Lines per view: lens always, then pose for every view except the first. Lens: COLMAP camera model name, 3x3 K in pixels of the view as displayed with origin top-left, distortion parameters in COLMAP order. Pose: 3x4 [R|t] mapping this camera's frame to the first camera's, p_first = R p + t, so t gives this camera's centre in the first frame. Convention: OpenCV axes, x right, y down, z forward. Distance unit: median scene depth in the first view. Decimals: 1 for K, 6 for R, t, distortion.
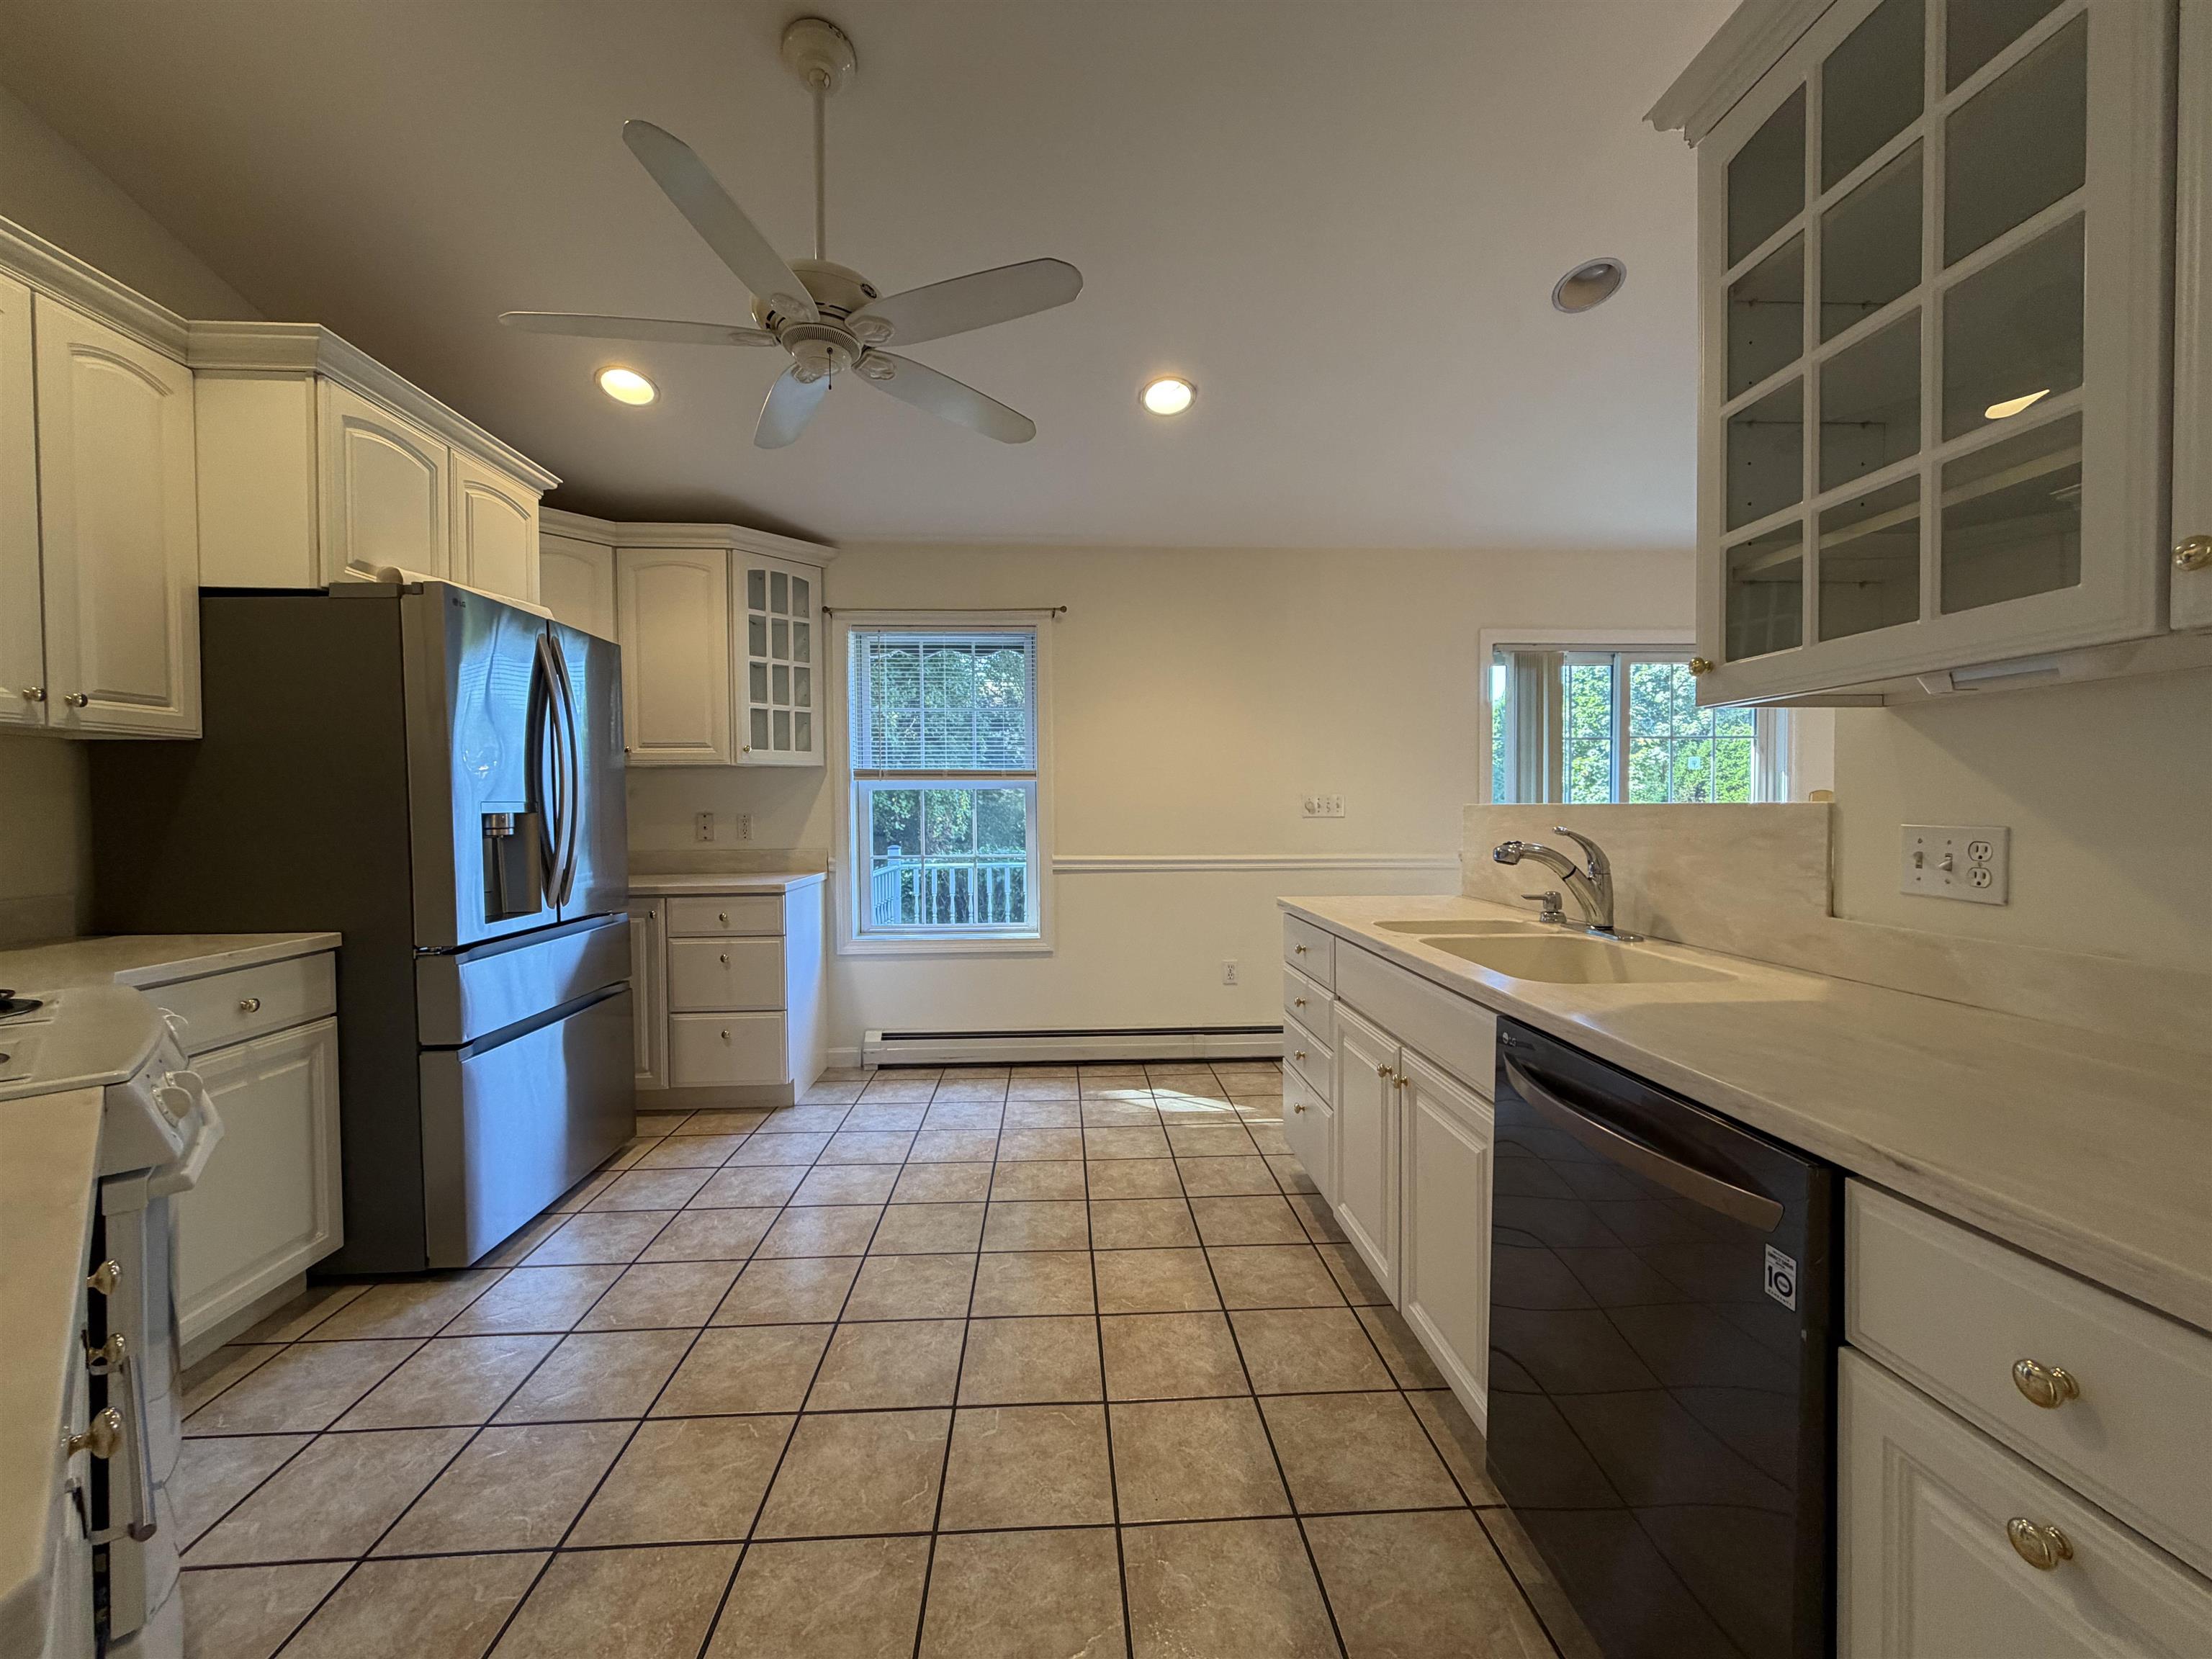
lens RADIAL K [[873.1, 0, 1103.3], [0, 873.1, 822.4], [0, 0, 1]] dist [-0.001588, 0.000221]
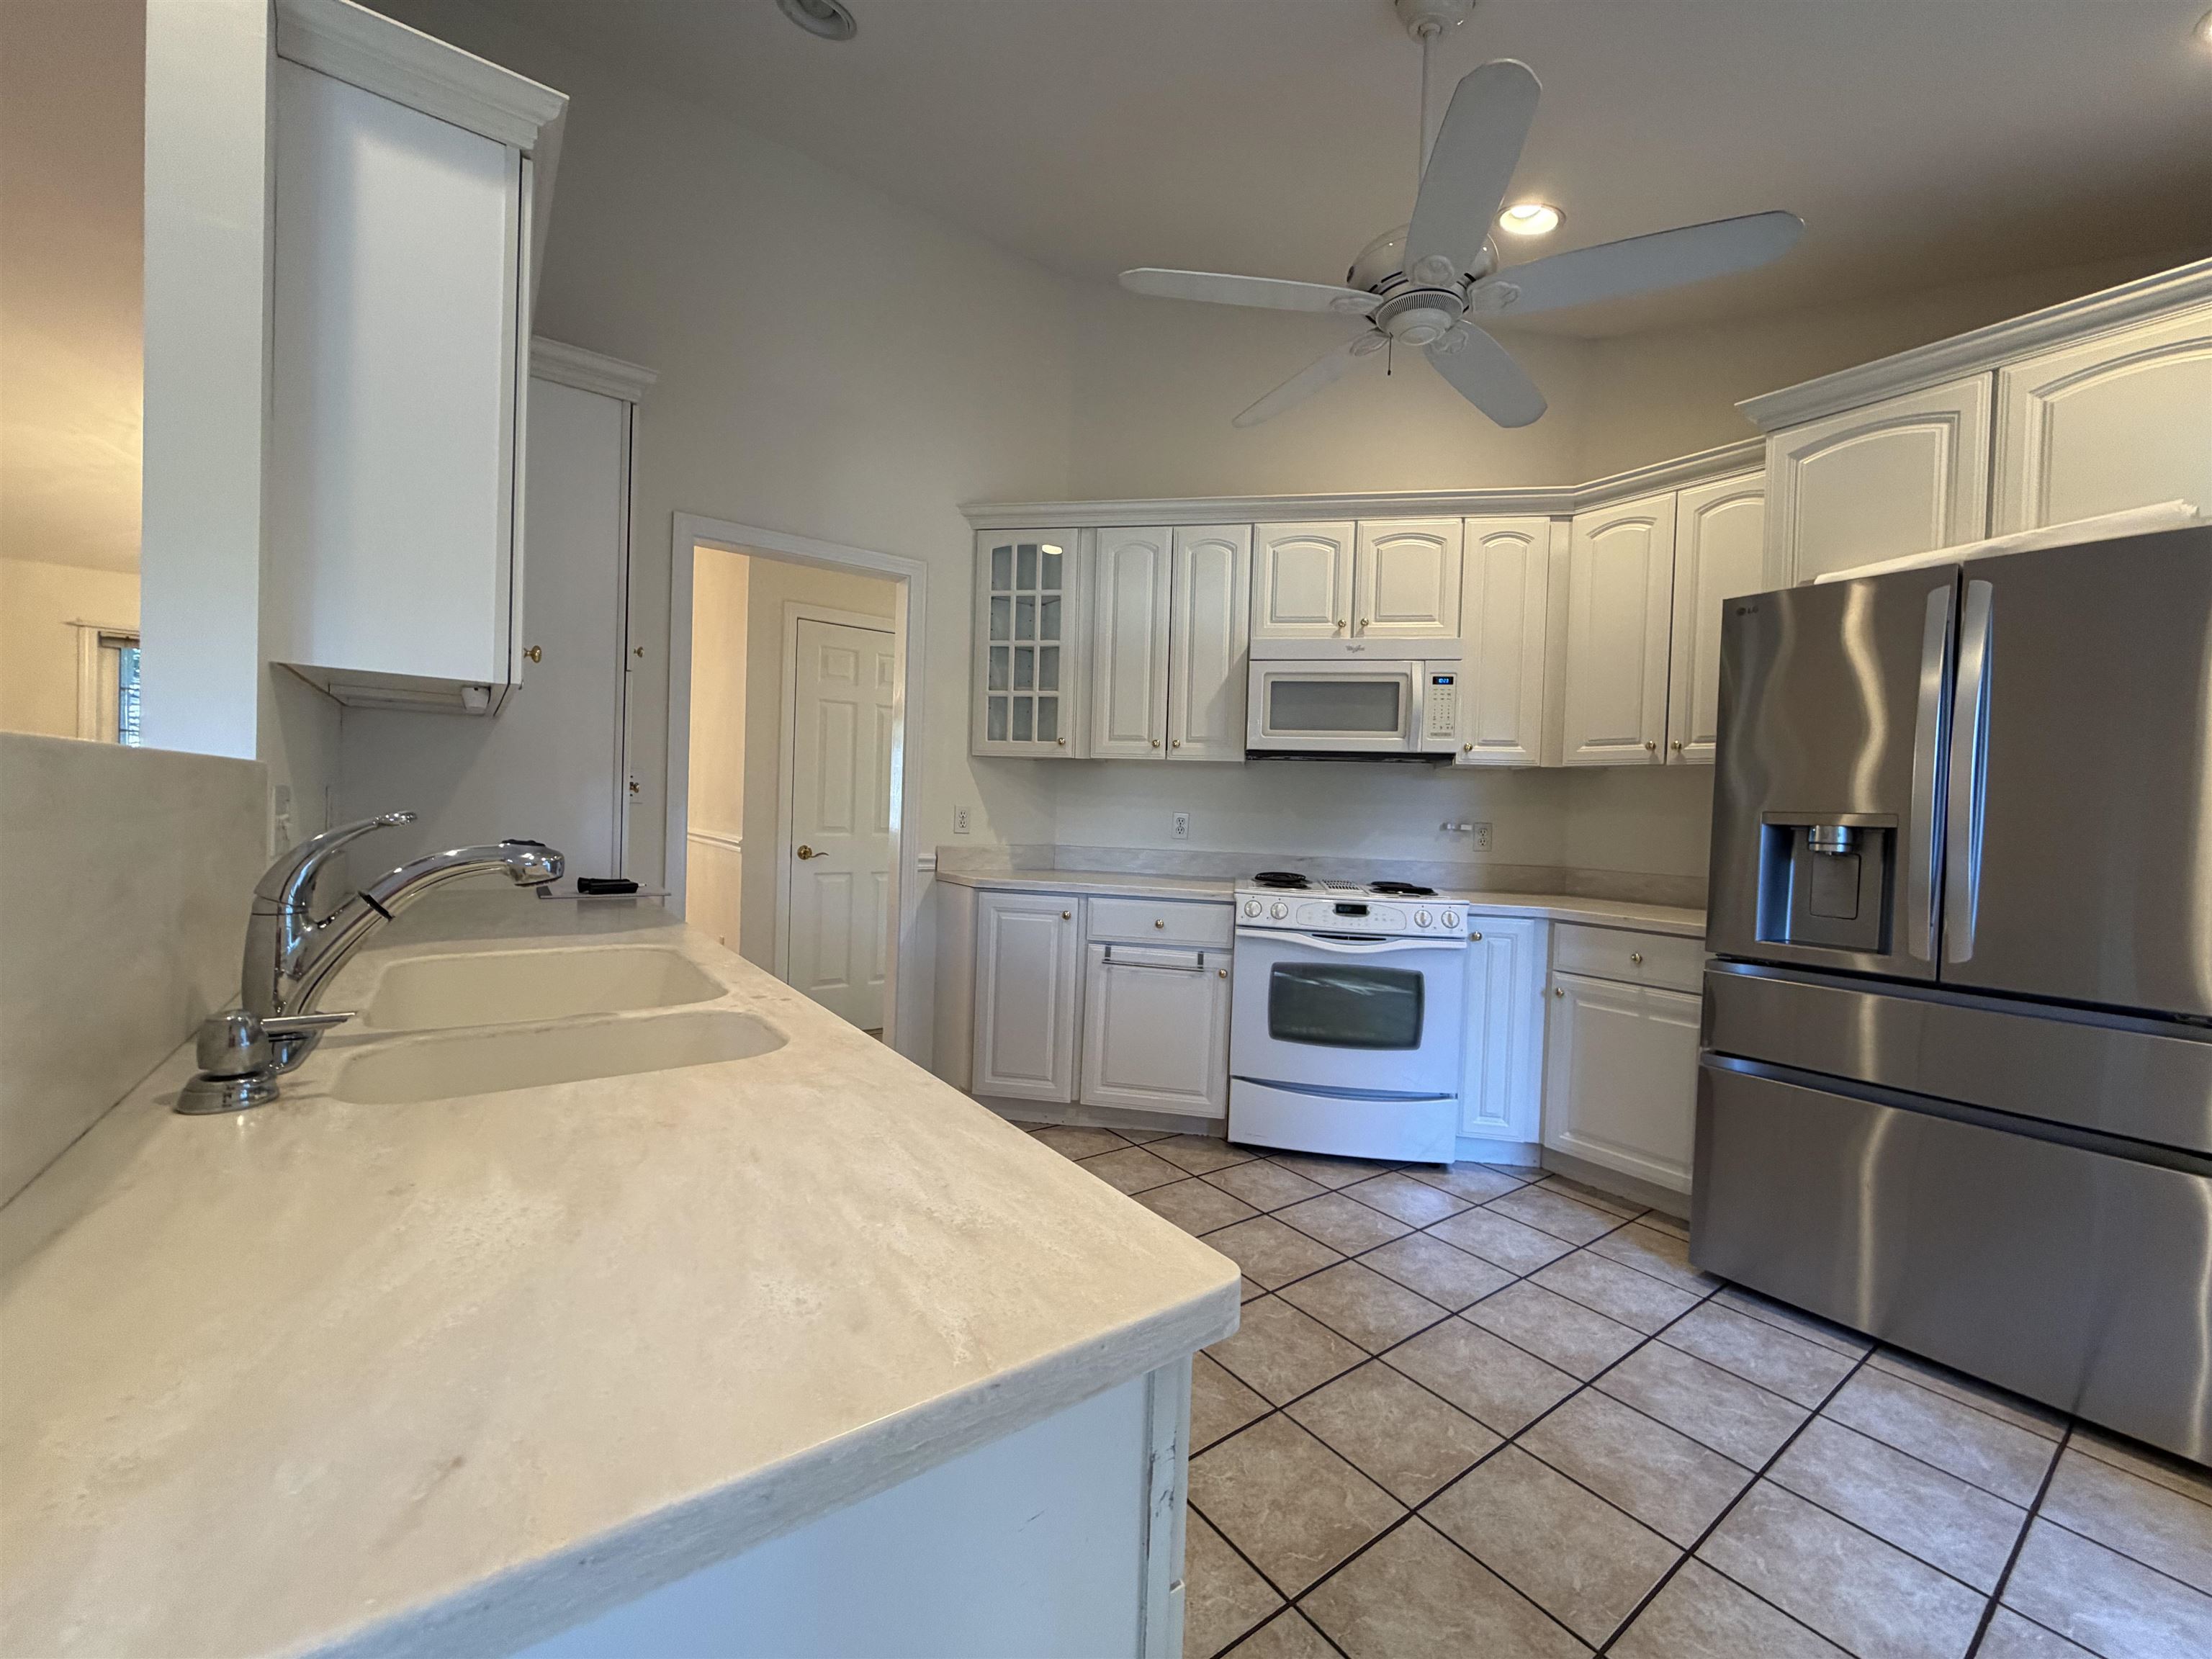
lens RADIAL K [[873.1, 0, 1103.3], [0, 873.1, 822.4], [0, 0, 1]] dist [-0.001588, 0.000221]
pose [[-0.839768, -0.014655, -0.542747, 0.375463], [-0.038615, 0.998716, 0.032779, -0.014553], [0.541570, 0.048485, -0.839256, 1.318004]]
